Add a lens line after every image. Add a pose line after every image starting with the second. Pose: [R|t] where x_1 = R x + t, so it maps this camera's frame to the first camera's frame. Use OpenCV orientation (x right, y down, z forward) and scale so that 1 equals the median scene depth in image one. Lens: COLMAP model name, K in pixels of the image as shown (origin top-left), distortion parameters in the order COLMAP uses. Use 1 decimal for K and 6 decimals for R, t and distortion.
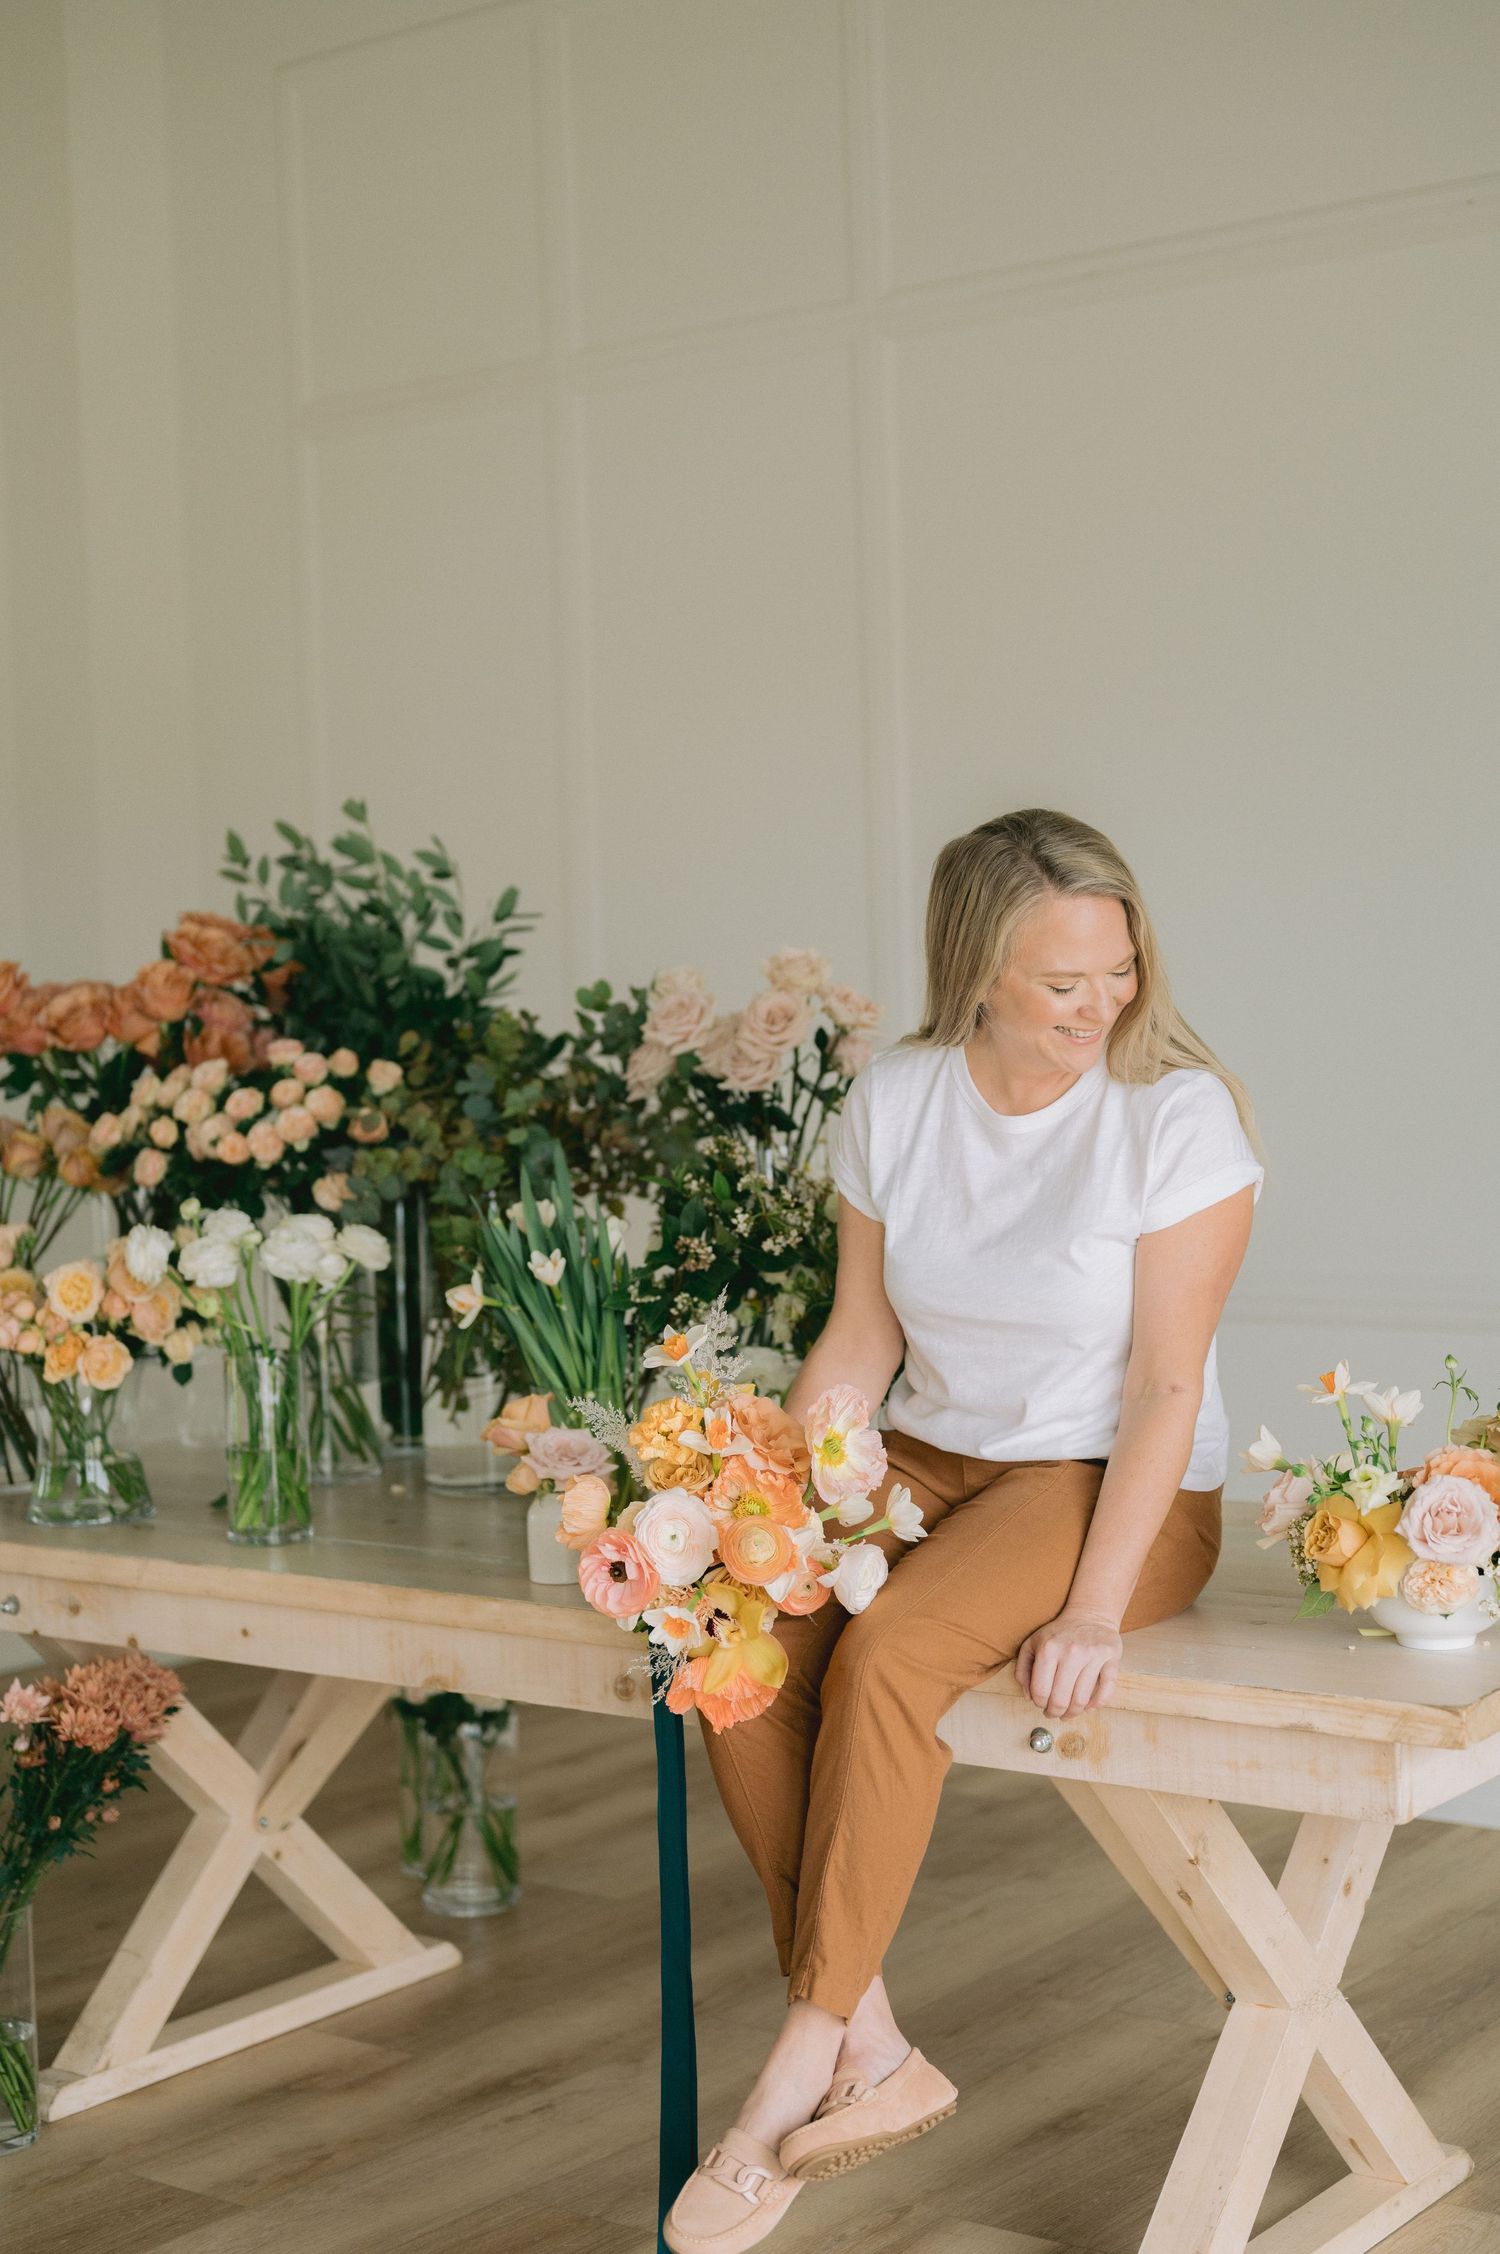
lens RADIAL K [[3212.0, 0, 756.7], [0, 3212.0, 1137.9], [0, 0, 1]] dist [0.001866, 0.000000]
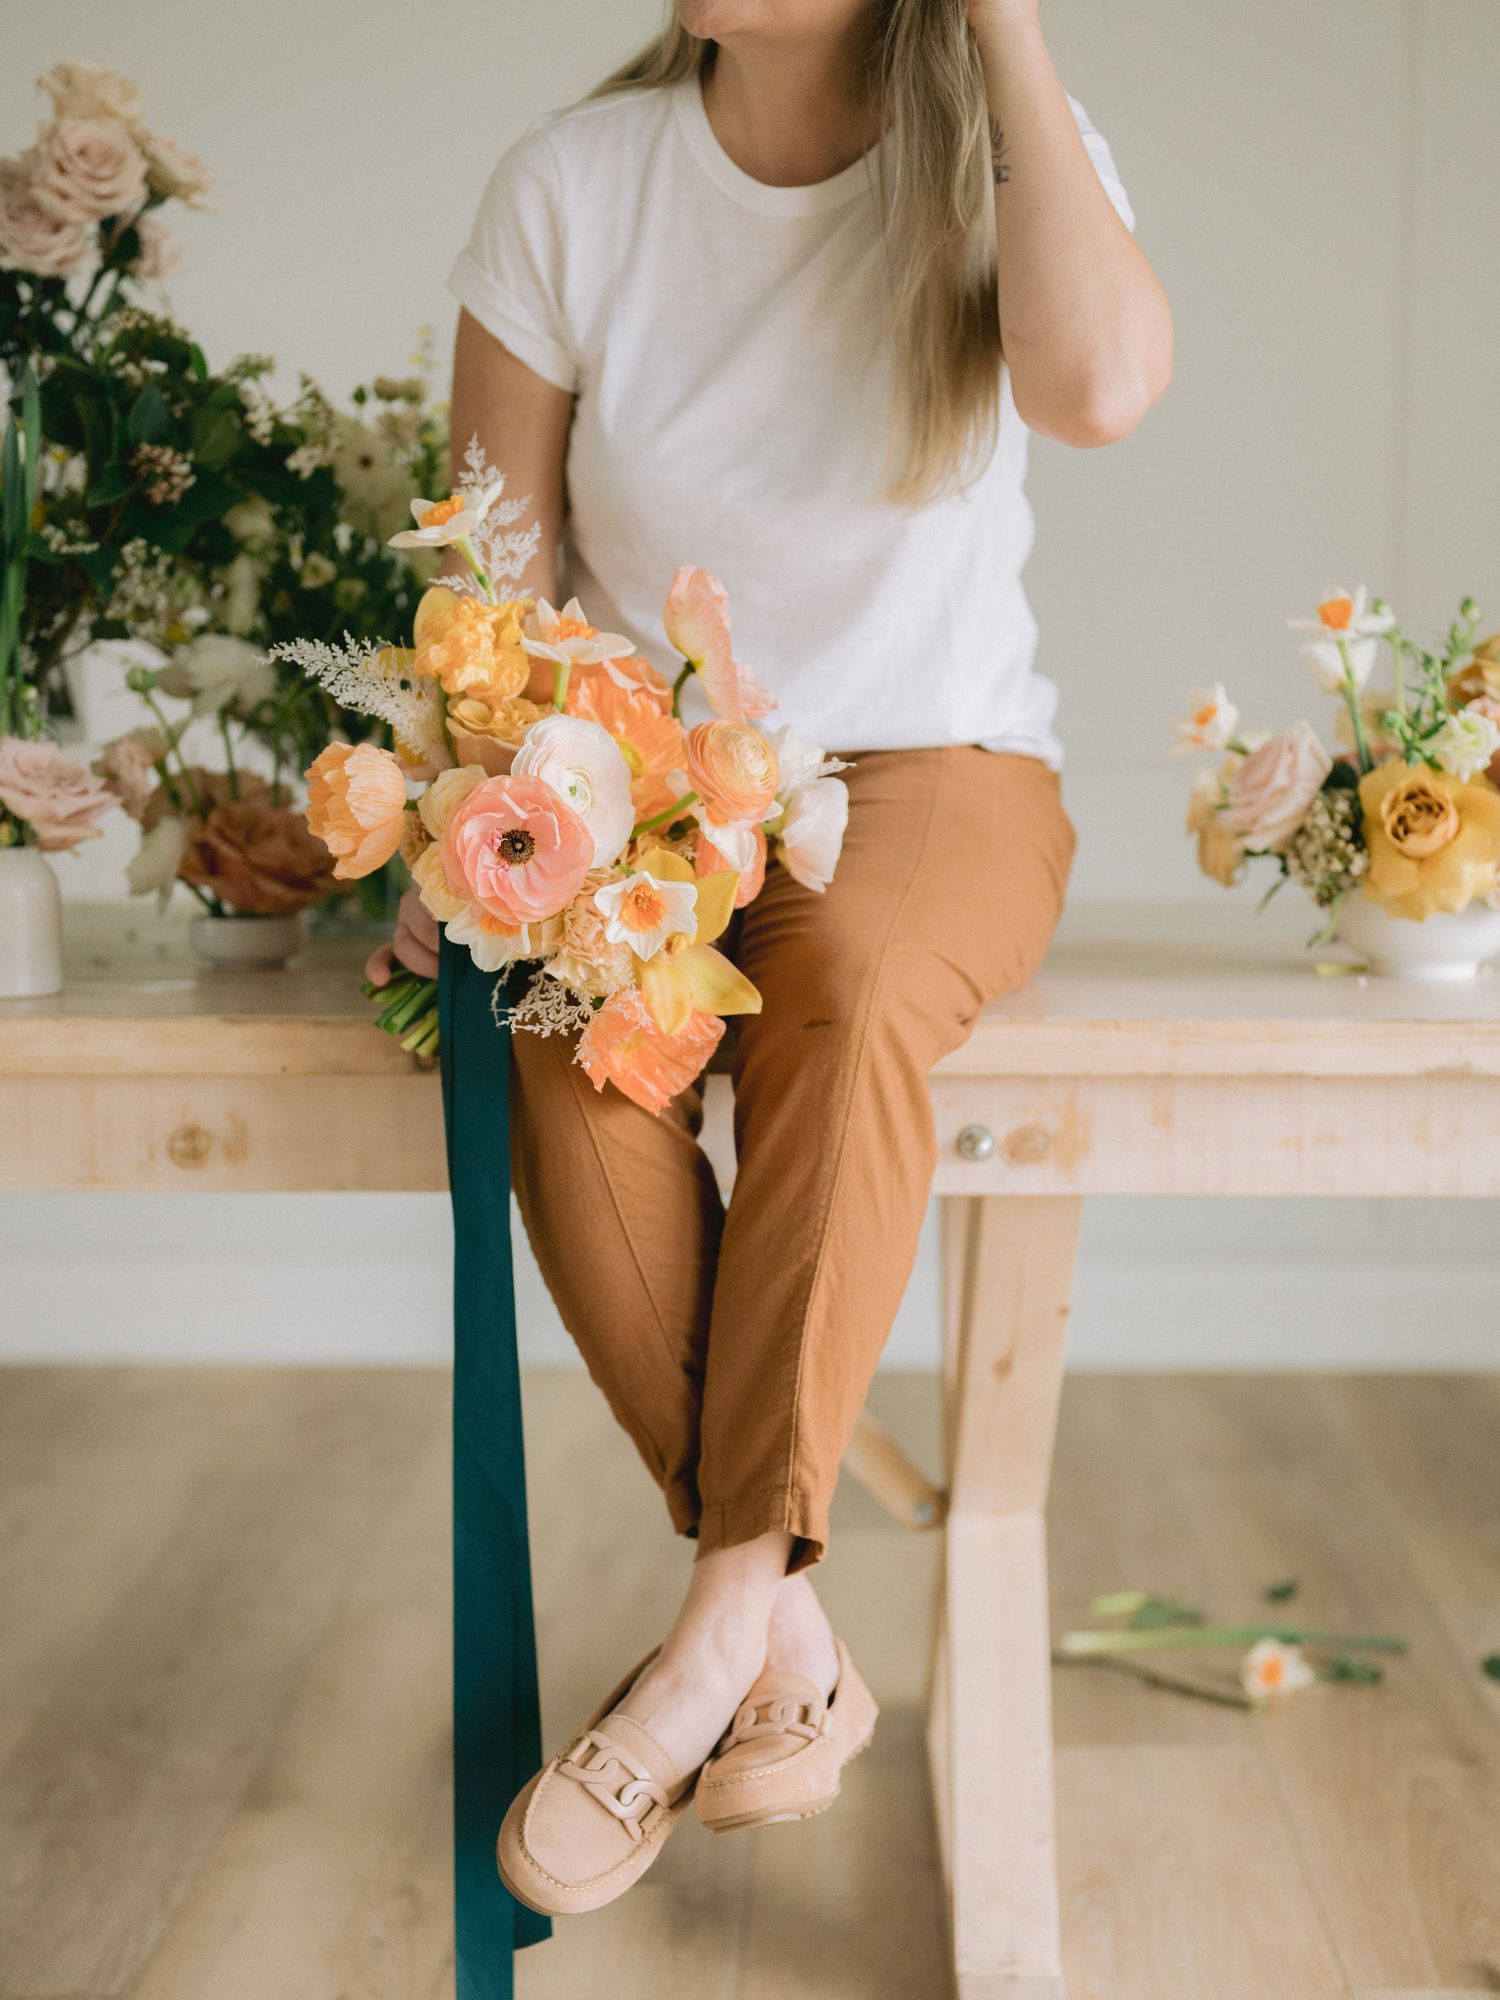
lens RADIAL K [[3222.0, 0, 751.1], [0, 3222.0, 1116.9], [0, 0, 1]] dist [0.004103, 0.000000]
pose [[0.805002, -0.058040, 0.590426, -0.306792], [-0.000446, 0.995144, 0.098434, 0.099210], [-0.593271, -0.079503, 0.801067, 0.416125]]
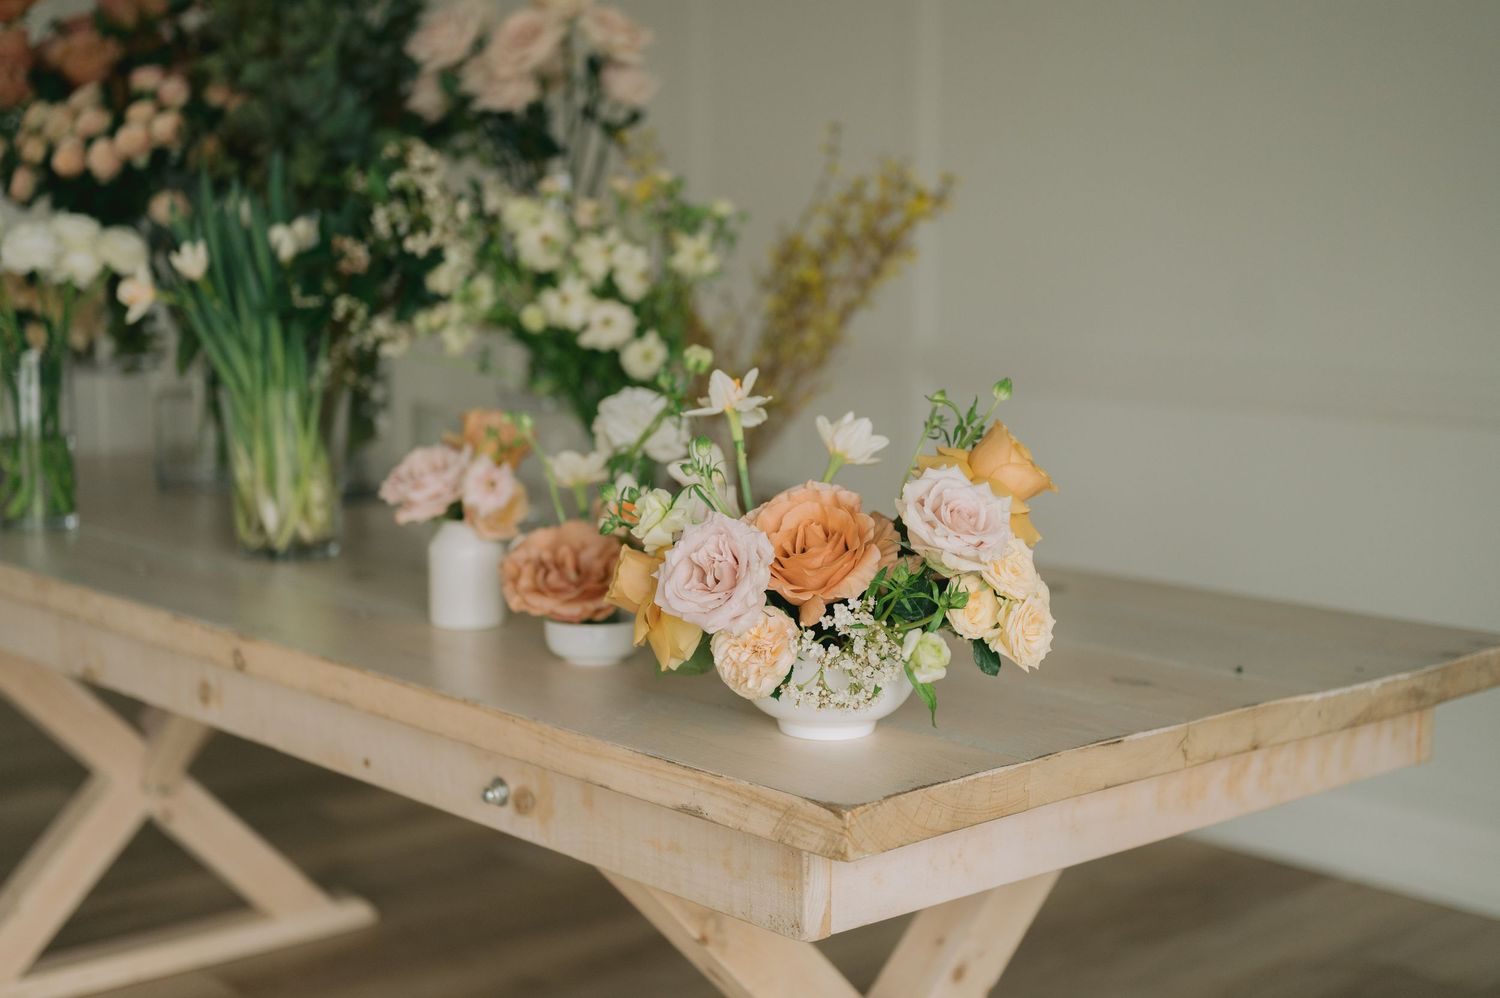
lens RADIAL K [[2137.5, 0, 756.5], [0, 2137.5, 498.2], [0, 0, 1]] dist [0.001866, 0.000000]
pose [[0.980153, 0.066157, -0.186879, 0.225530], [-0.050774, 0.995006, 0.085940, 0.047388], [0.191631, -0.074746, 0.978617, 0.390678]]
